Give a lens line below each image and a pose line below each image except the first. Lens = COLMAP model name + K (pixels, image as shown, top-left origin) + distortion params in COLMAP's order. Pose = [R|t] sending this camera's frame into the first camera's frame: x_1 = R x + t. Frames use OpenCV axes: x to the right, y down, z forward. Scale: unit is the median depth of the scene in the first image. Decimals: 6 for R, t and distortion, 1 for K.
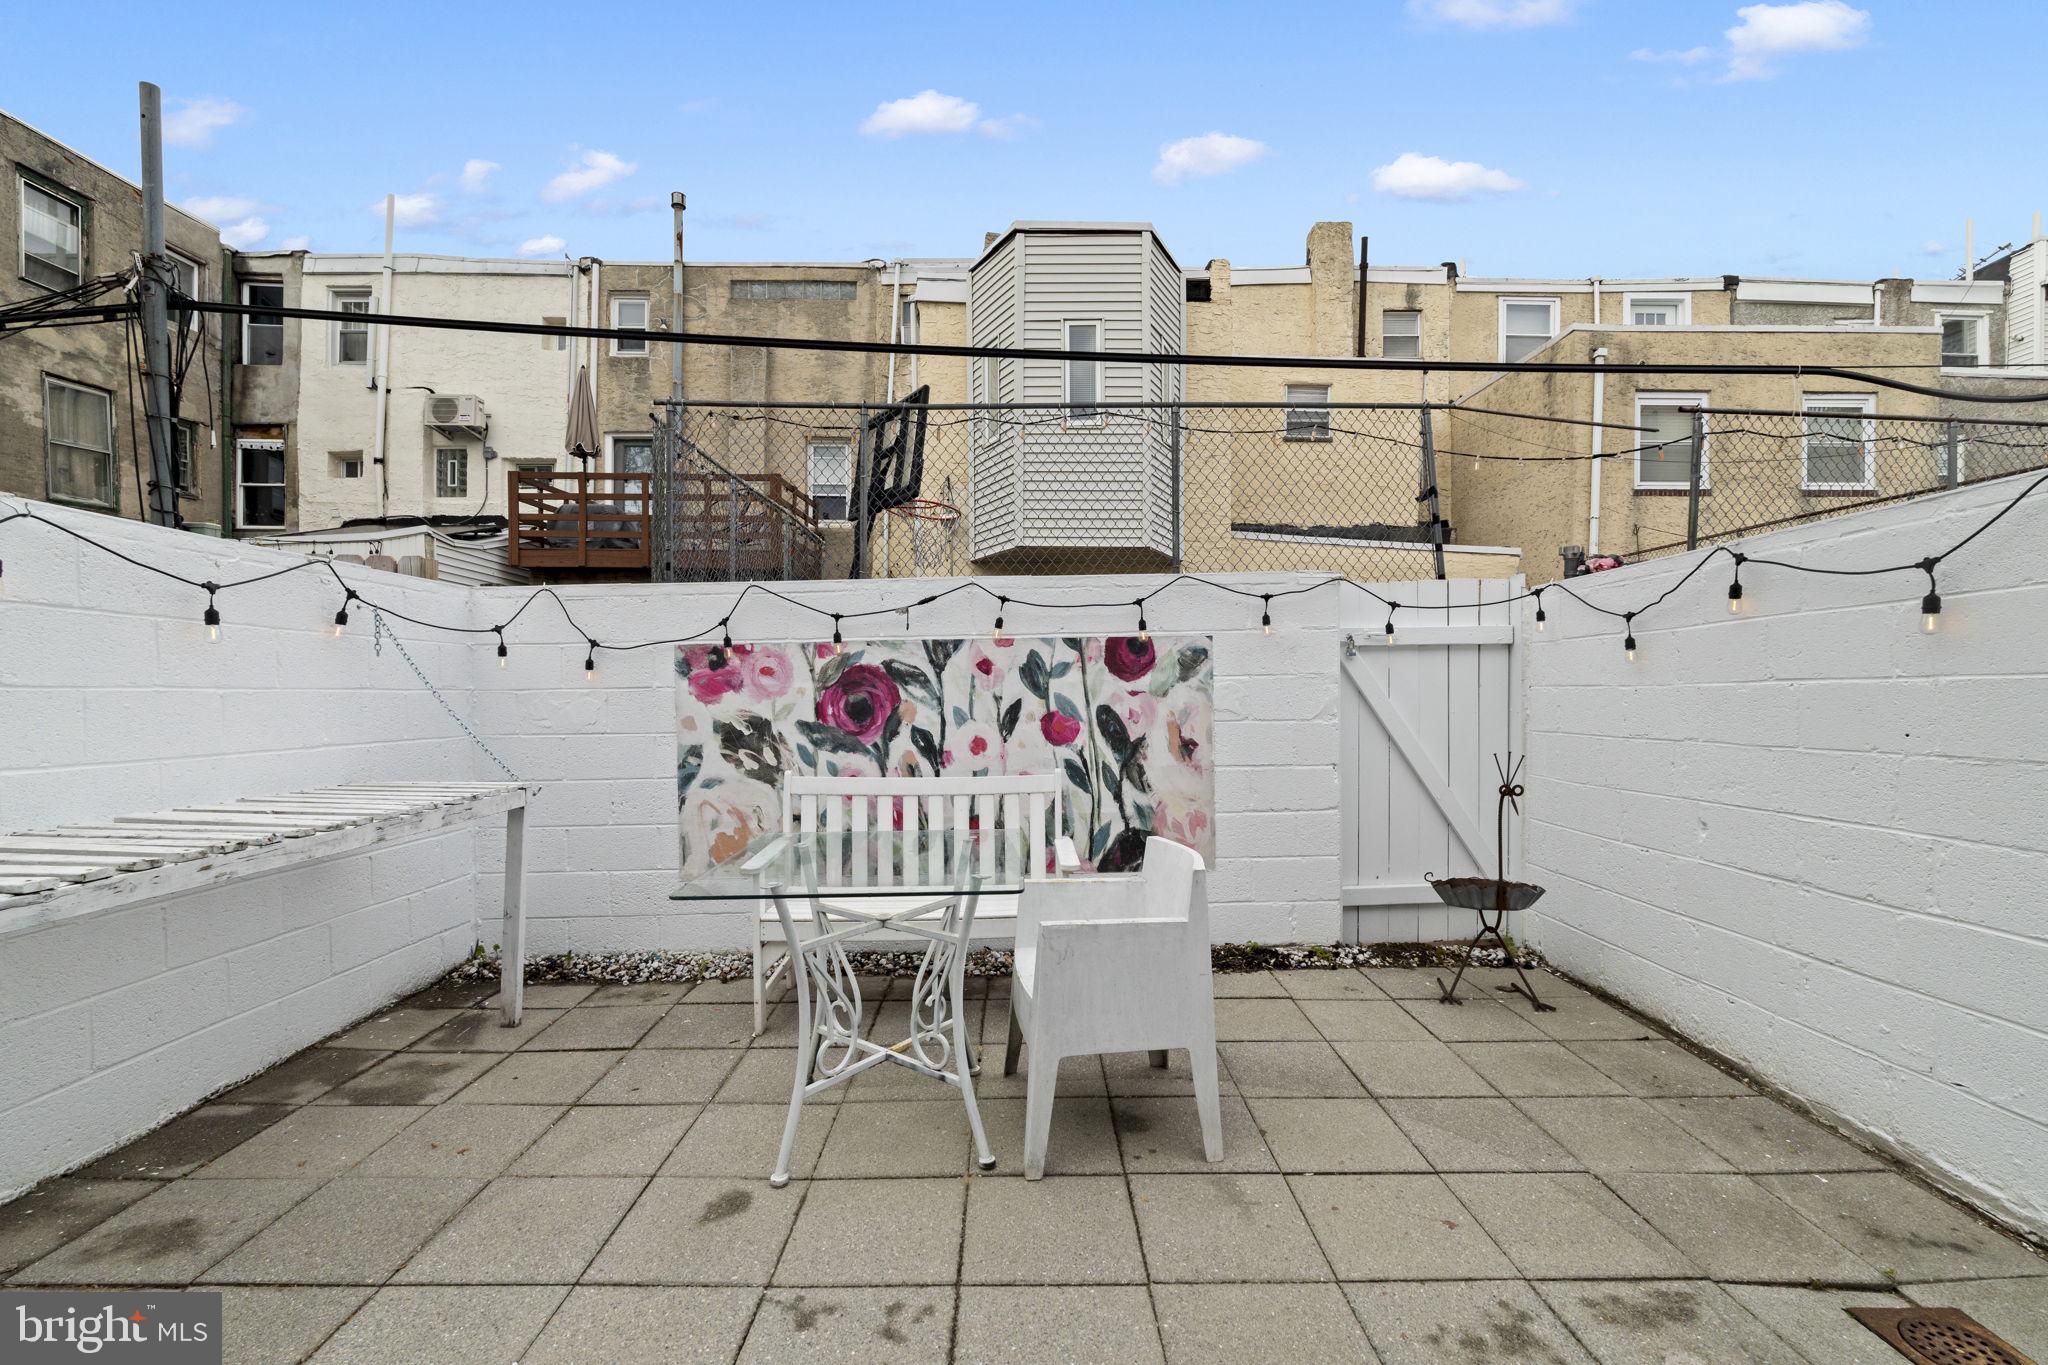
lens RADIAL K [[905.4, 0, 1027.1], [0, 905.4, 688.8], [0, 0, 1]] dist [-0.005420, 0.000121]
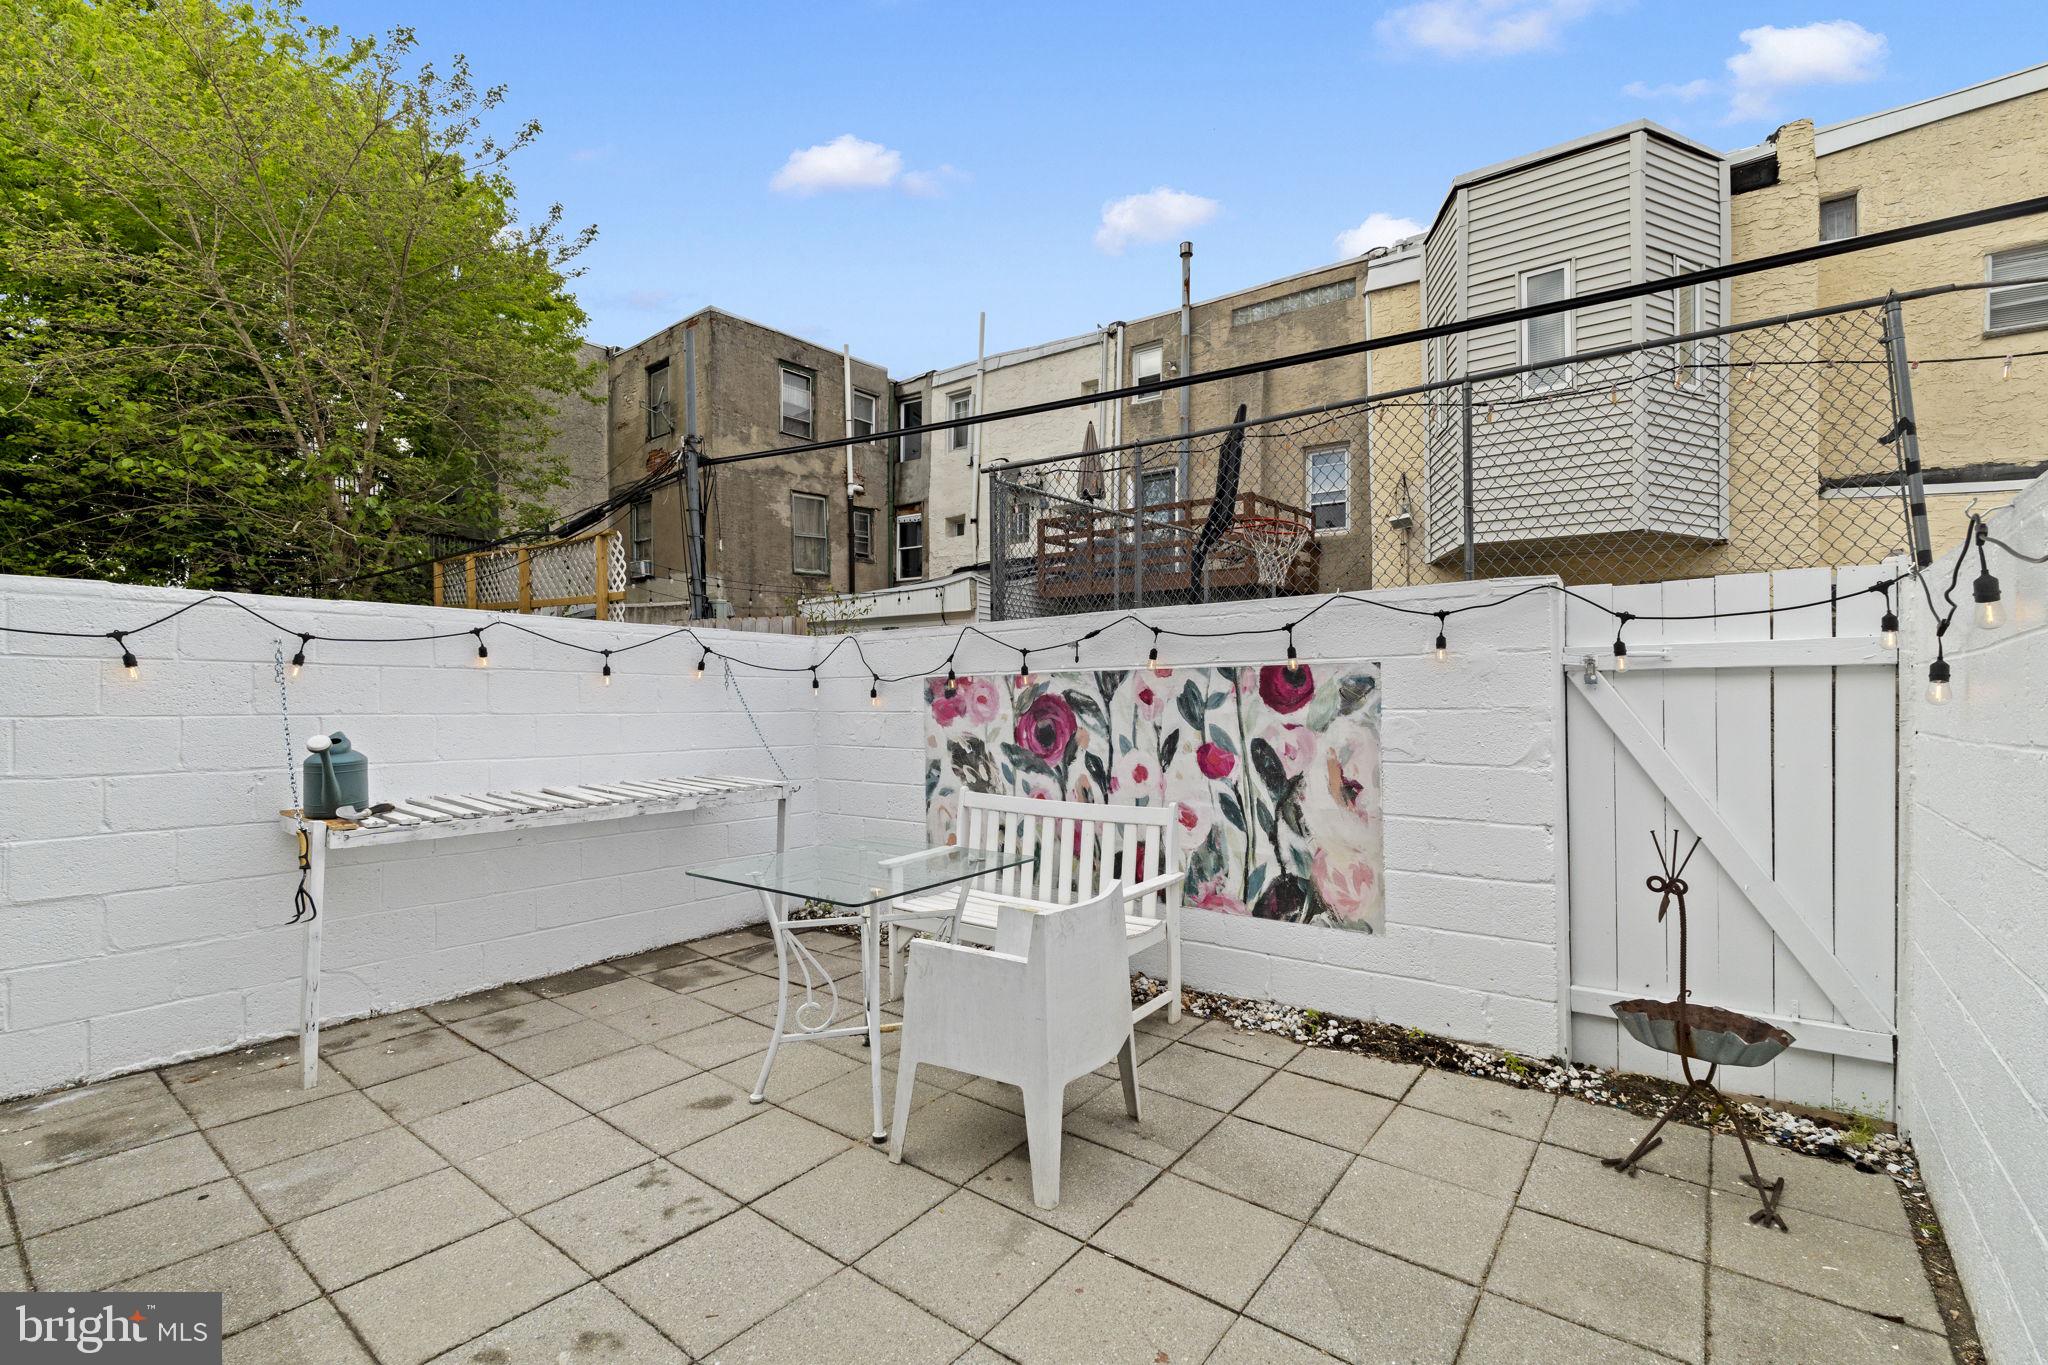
lens RADIAL K [[908.8, 0, 1024.0], [0, 908.8, 682.5], [0, 0, 1]] dist [-0.003687, 0.000410]
pose [[0.780057, -0.002801, -0.625702, 0.483521], [-0.004605, 0.999937, -0.010217, -0.029178], [0.625692, 0.010852, 0.779995, 0.114545]]
